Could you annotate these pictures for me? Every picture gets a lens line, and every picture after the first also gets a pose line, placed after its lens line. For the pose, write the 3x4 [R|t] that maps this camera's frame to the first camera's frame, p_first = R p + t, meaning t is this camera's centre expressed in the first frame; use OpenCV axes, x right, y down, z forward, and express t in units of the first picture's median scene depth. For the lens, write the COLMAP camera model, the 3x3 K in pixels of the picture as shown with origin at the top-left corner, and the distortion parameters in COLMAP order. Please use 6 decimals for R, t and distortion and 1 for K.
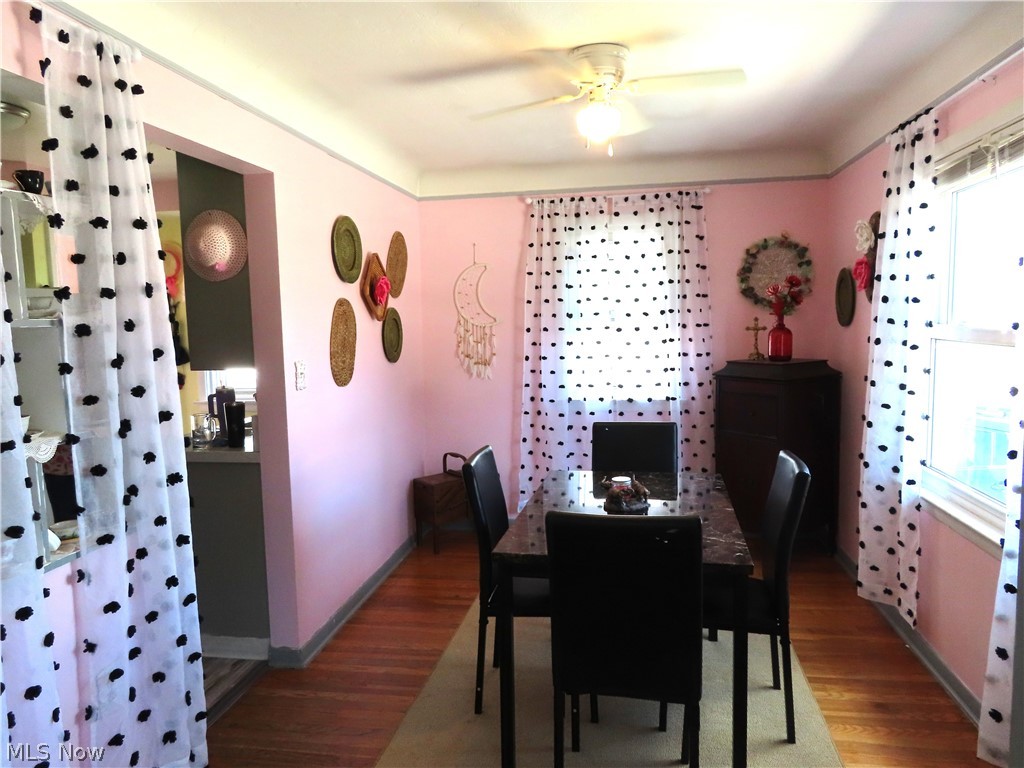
lens RADIAL K [[730.9, 0, 509.0], [0, 730.9, 381.7], [0, 0, 1]] dist [-0.006808, 0.002725]
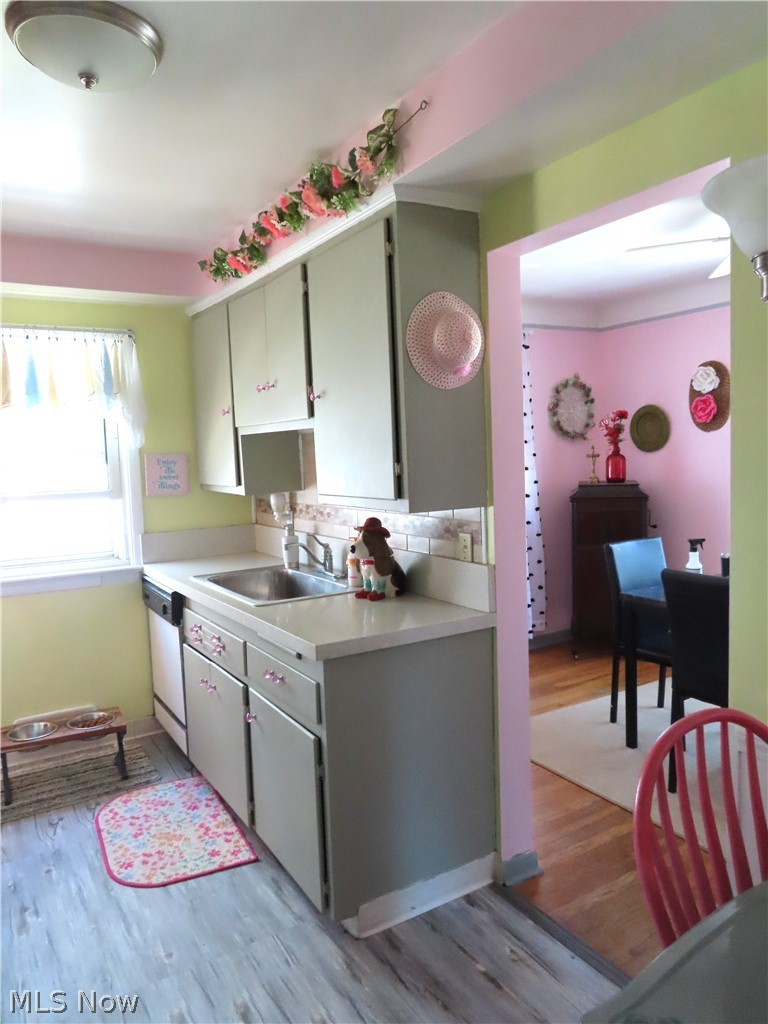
lens RADIAL K [[730.9, 0, 383.4], [0, 730.9, 495.2], [0, 0, 1]] dist [-0.006808, 0.002725]
pose [[0.764846, -0.046102, 0.642561, -0.617494], [0.075352, 0.996992, -0.018160, -0.014221], [-0.639791, 0.062308, 0.766019, 0.317057]]
